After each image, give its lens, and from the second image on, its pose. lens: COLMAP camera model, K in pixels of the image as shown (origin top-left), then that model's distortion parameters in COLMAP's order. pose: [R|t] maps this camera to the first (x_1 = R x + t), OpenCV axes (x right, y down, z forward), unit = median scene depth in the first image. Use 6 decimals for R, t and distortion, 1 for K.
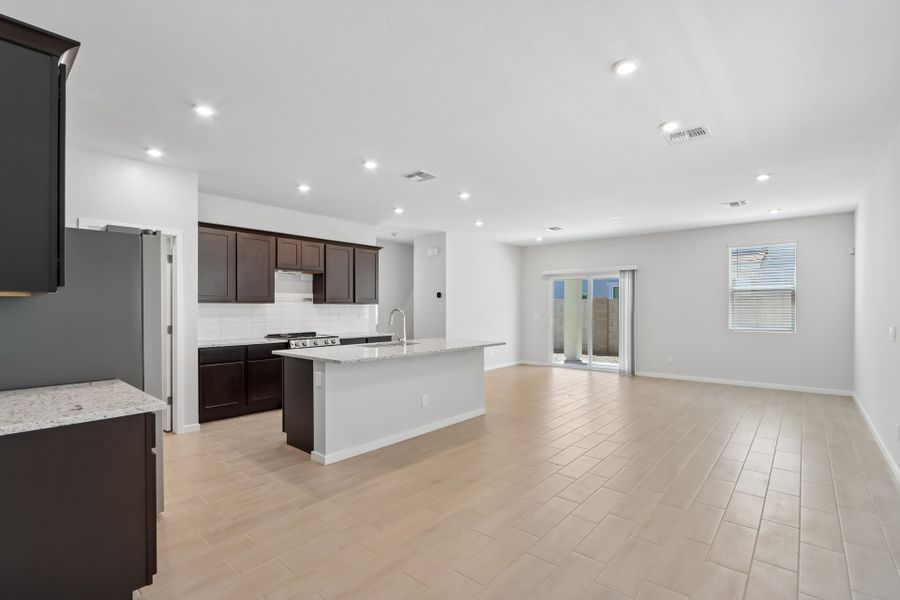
lens RADIAL K [[420.6, 0, 438.2], [0, 420.6, 309.7], [0, 0, 1]] dist [-0.013941, 0.001023]
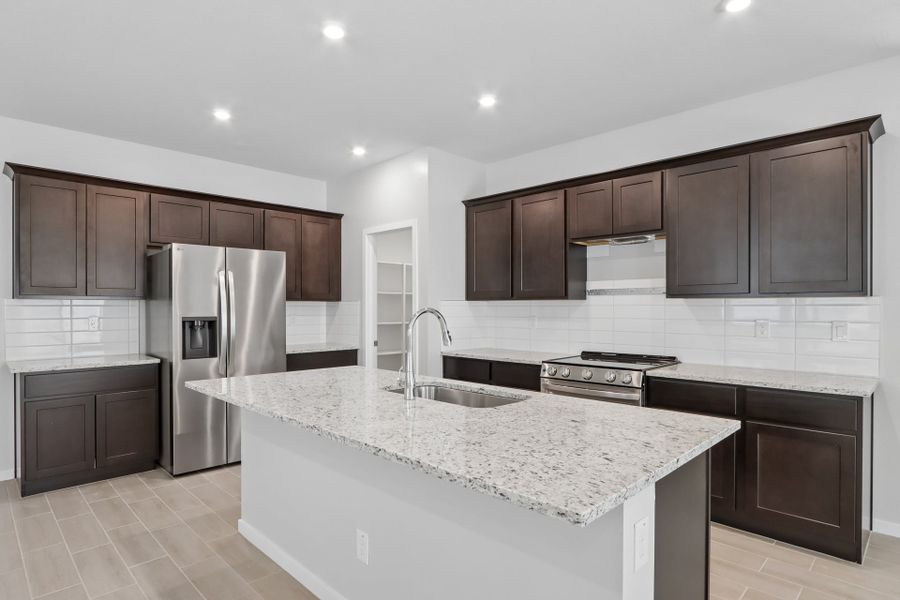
lens RADIAL K [[488.9, 0, 439.2], [0, 488.9, 309.4], [0, 0, 1]] dist [-0.014115, 0.006476]
pose [[-0.075249, 0.004226, -0.997156, 0.331893], [-0.004846, 0.999978, 0.004603, -0.003560], [0.997153, 0.005179, -0.075226, 0.898107]]
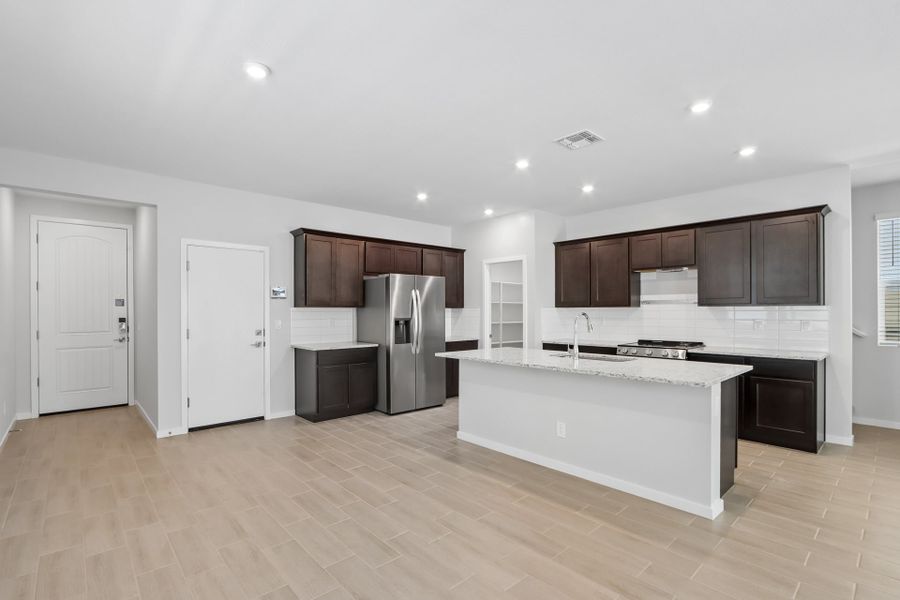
lens RADIAL K [[420.6, 0, 438.7], [0, 420.6, 311.6], [0, 0, 1]] dist [-0.013941, 0.001023]
pose [[-0.124460, 0.000339, -0.992225, 0.631024], [-0.003329, 0.999994, 0.000759, -0.004082], [0.992219, 0.003397, -0.124458, 0.708623]]
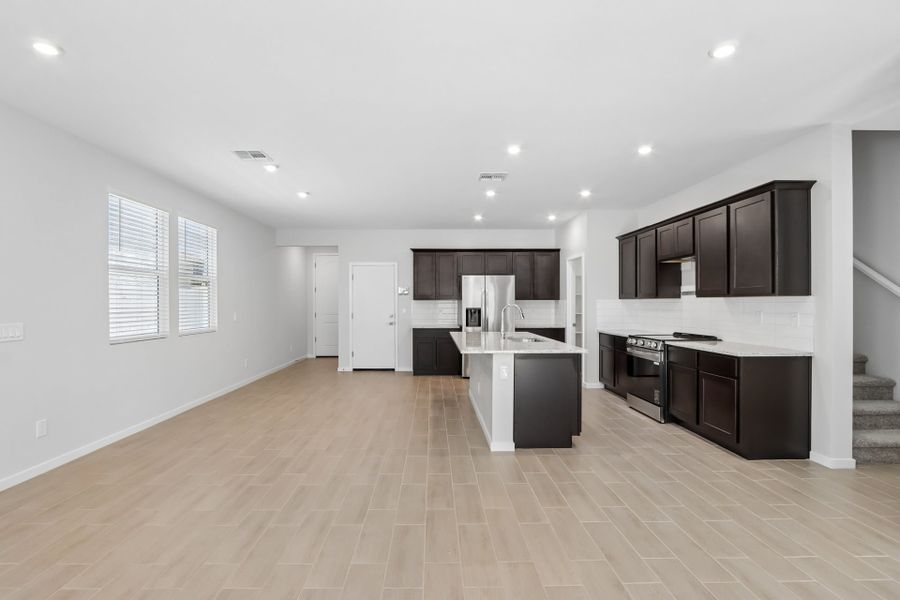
lens RADIAL K [[420.6, 0, 435.7], [0, 420.6, 303.4], [0, 0, 1]] dist [-0.013941, 0.001023]
pose [[-0.747712, 0.000279, -0.664023, 0.634906], [-0.002636, 0.999991, 0.003389, -0.006285], [0.664018, 0.004284, -0.747704, 1.420489]]
